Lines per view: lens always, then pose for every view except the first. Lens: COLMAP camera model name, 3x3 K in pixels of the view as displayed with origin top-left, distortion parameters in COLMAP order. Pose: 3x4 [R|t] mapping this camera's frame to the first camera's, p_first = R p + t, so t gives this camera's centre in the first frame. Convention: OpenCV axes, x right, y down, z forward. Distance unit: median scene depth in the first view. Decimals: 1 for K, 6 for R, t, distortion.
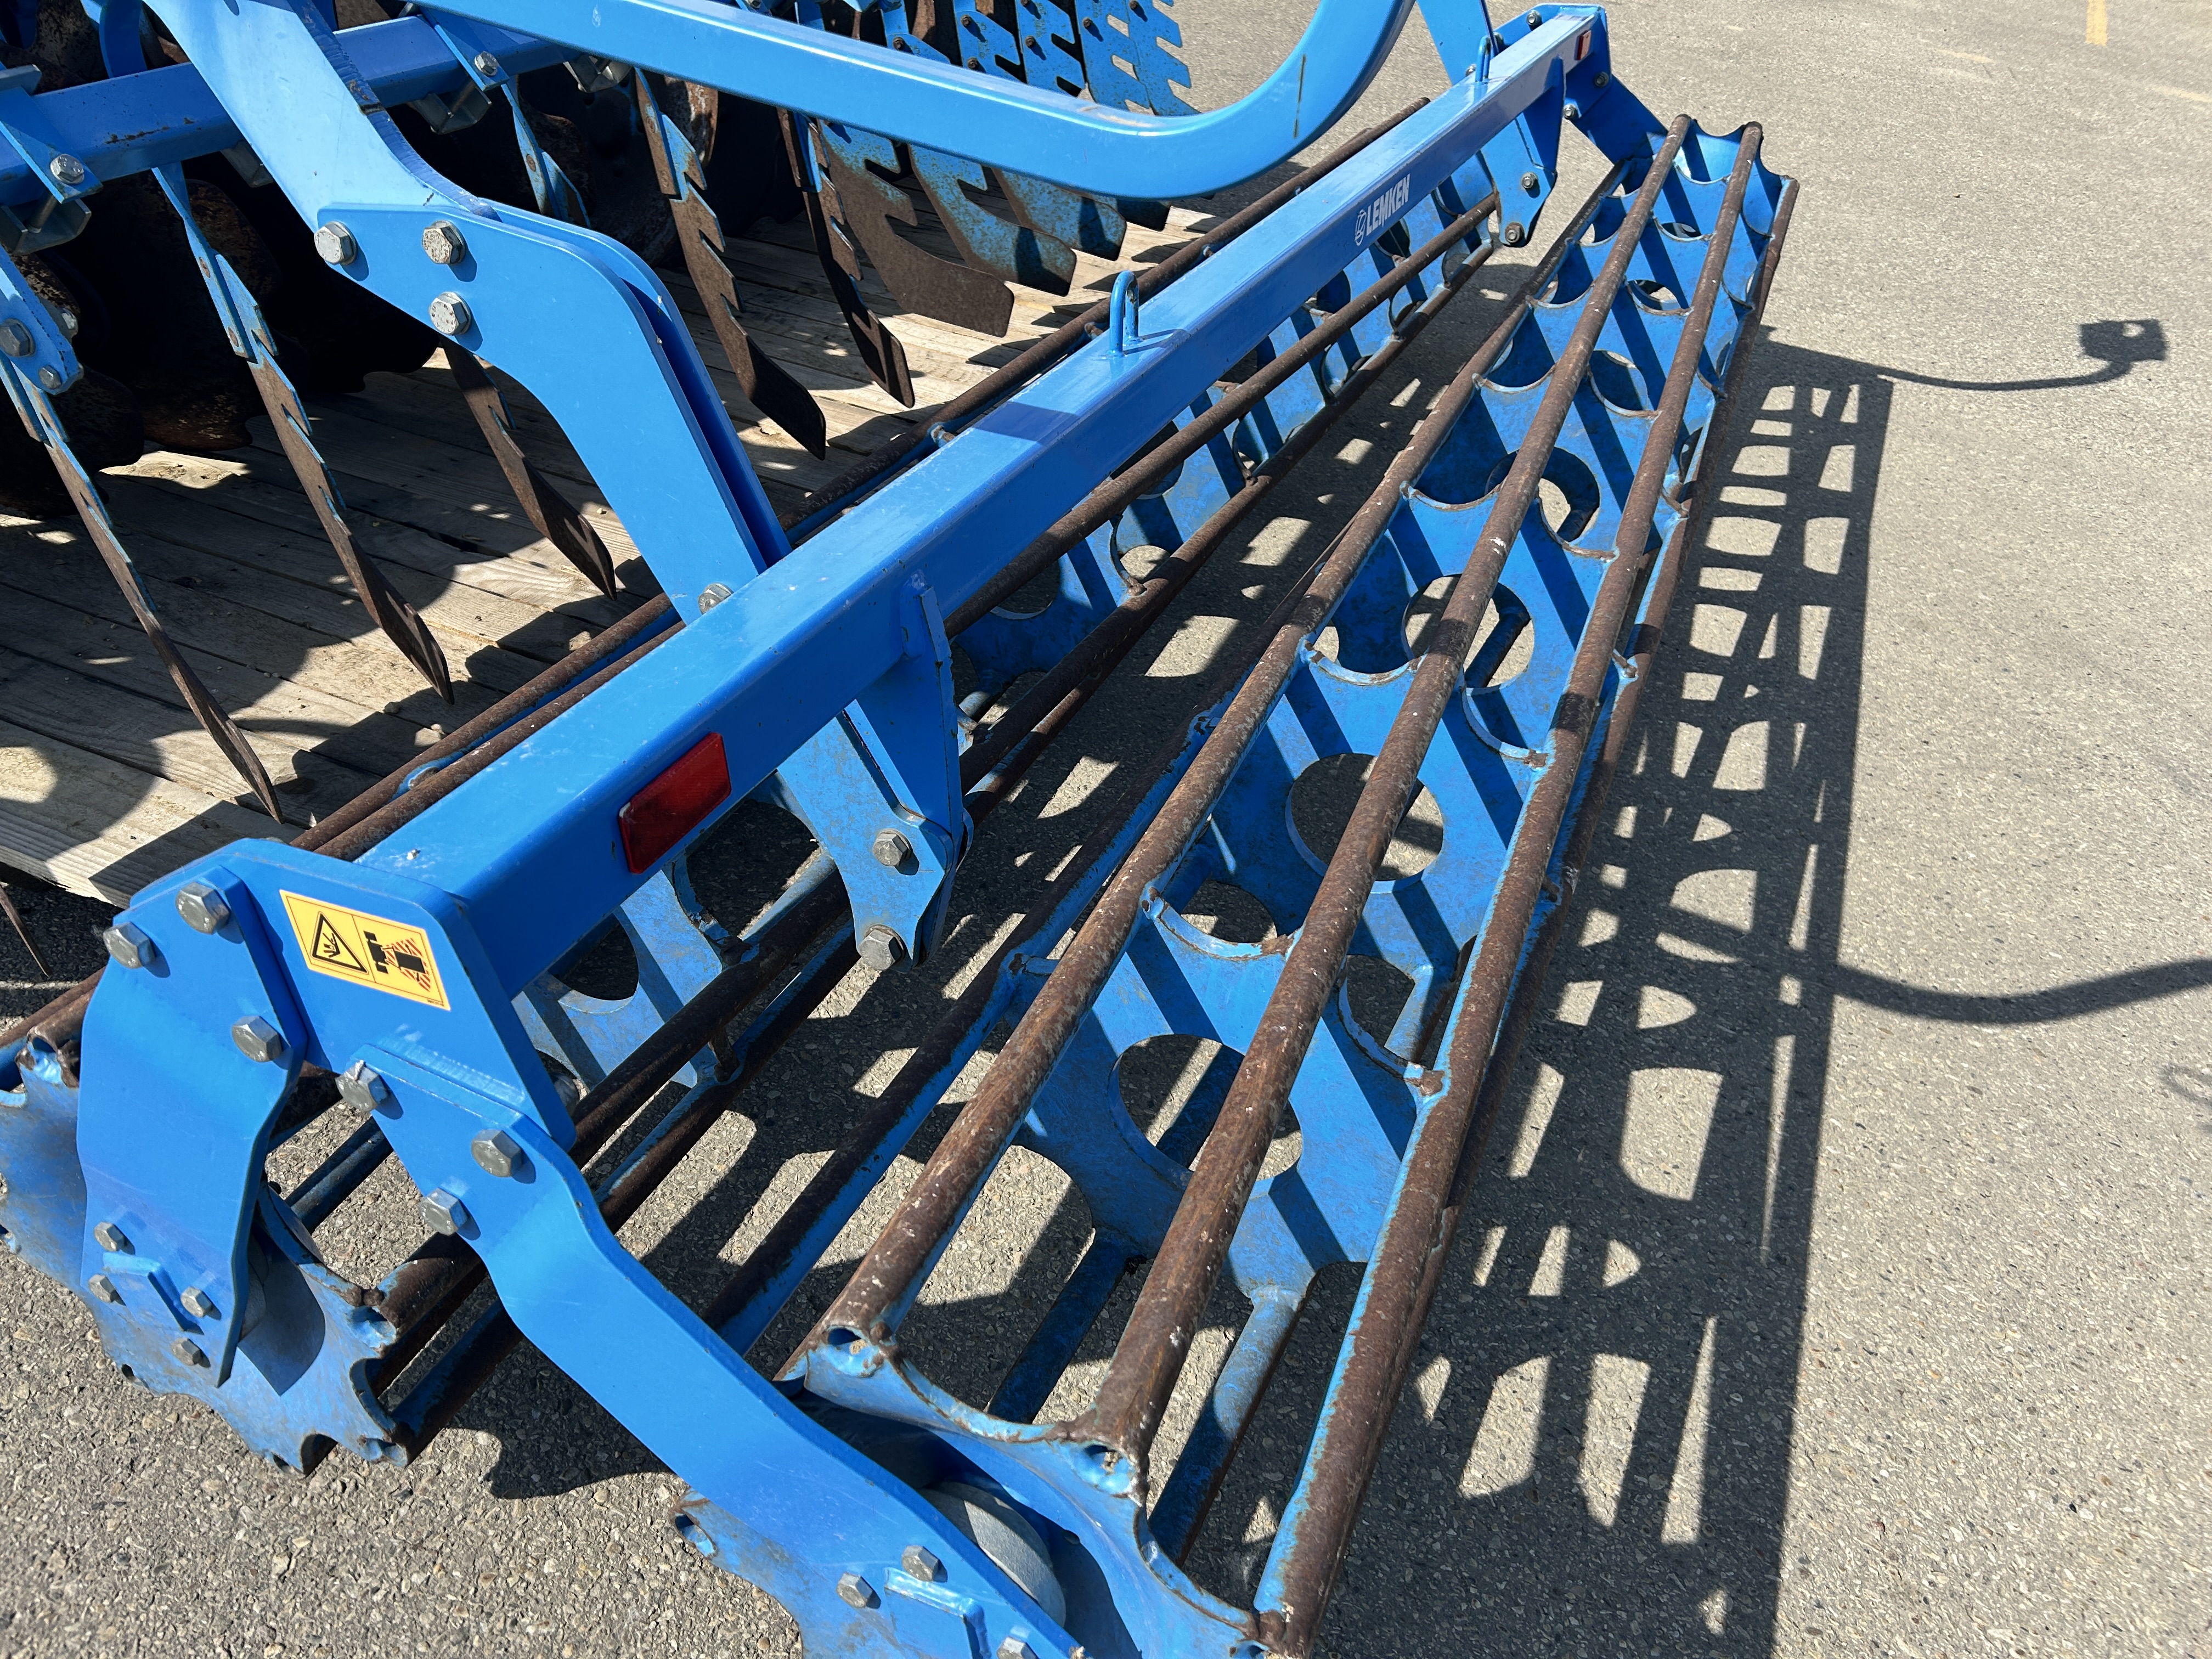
lens RADIAL K [[1673.2, 0, 1102.2], [0, 1673.2, 823.6], [0, 0, 1]] dist [0.019023, -0.006645]
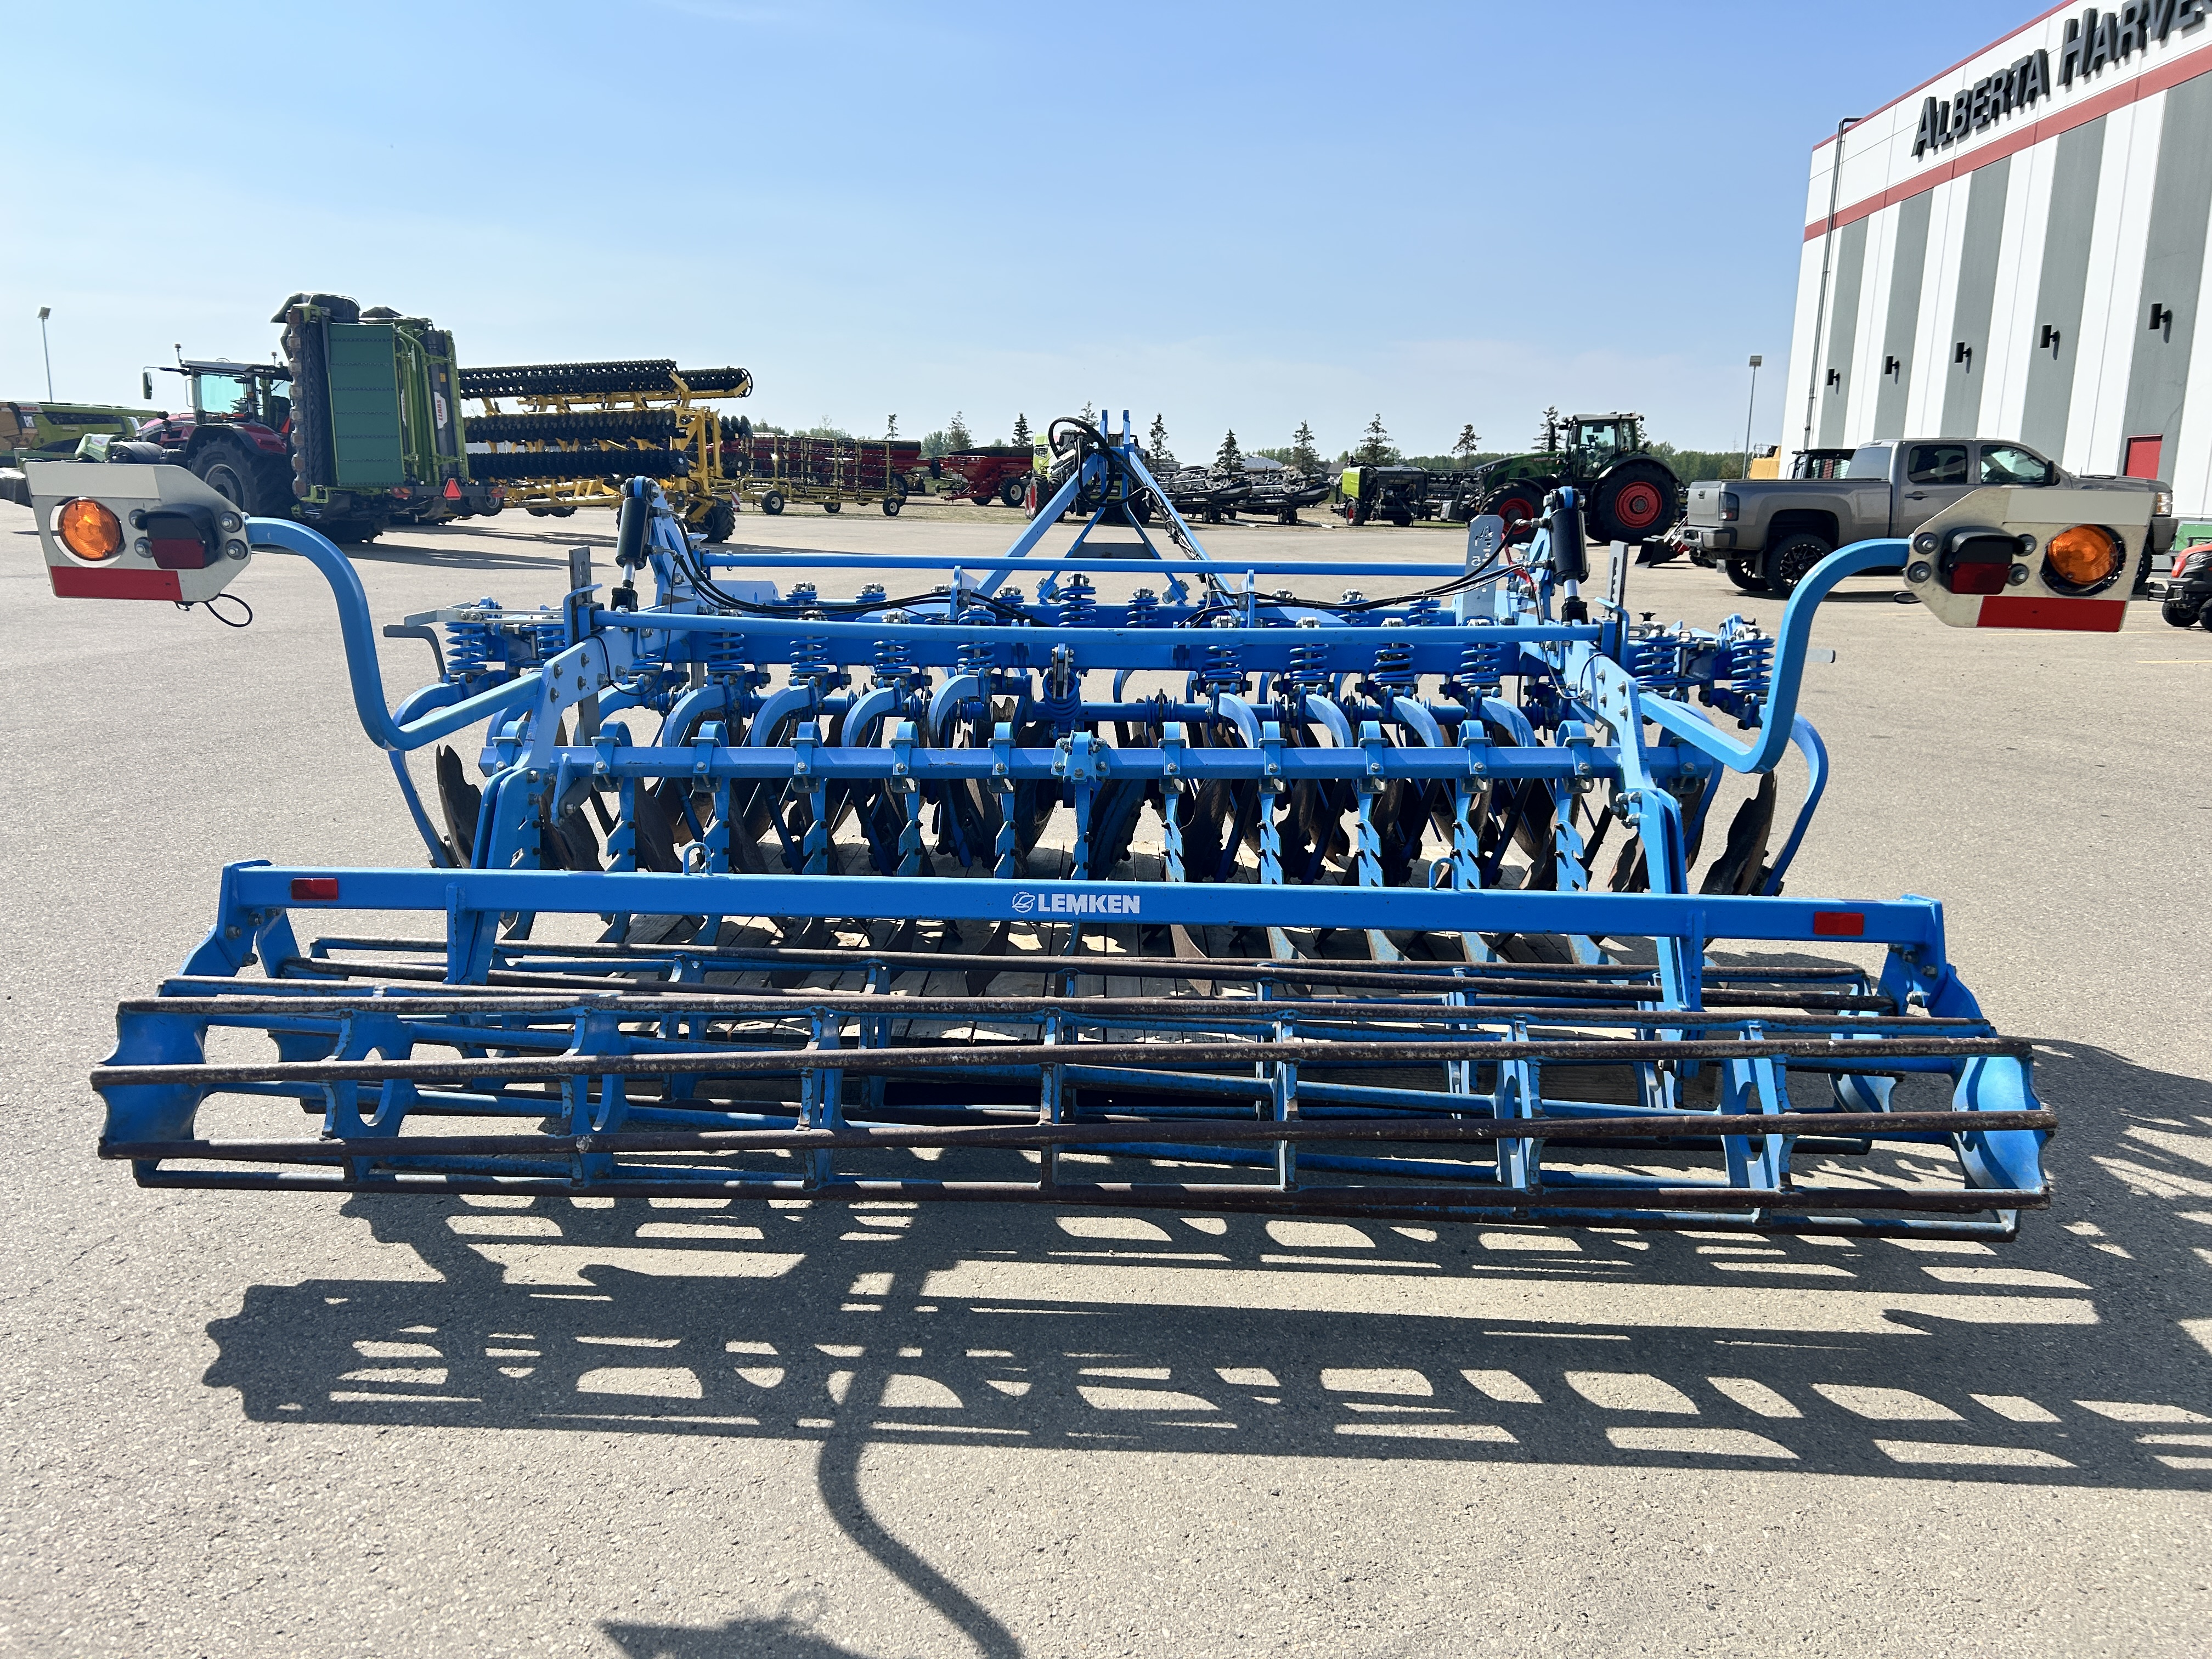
lens RADIAL K [[1661.5, 0, 1082.7], [0, 1661.5, 824.5], [0, 0, 1]] dist [0.025745, -0.011212]
pose [[0.358797, 0.086745, -0.929376, 1.609965], [-0.520964, 0.844775, -0.122276, -0.243541], [0.774507, 0.528043, 0.348294, 0.419956]]
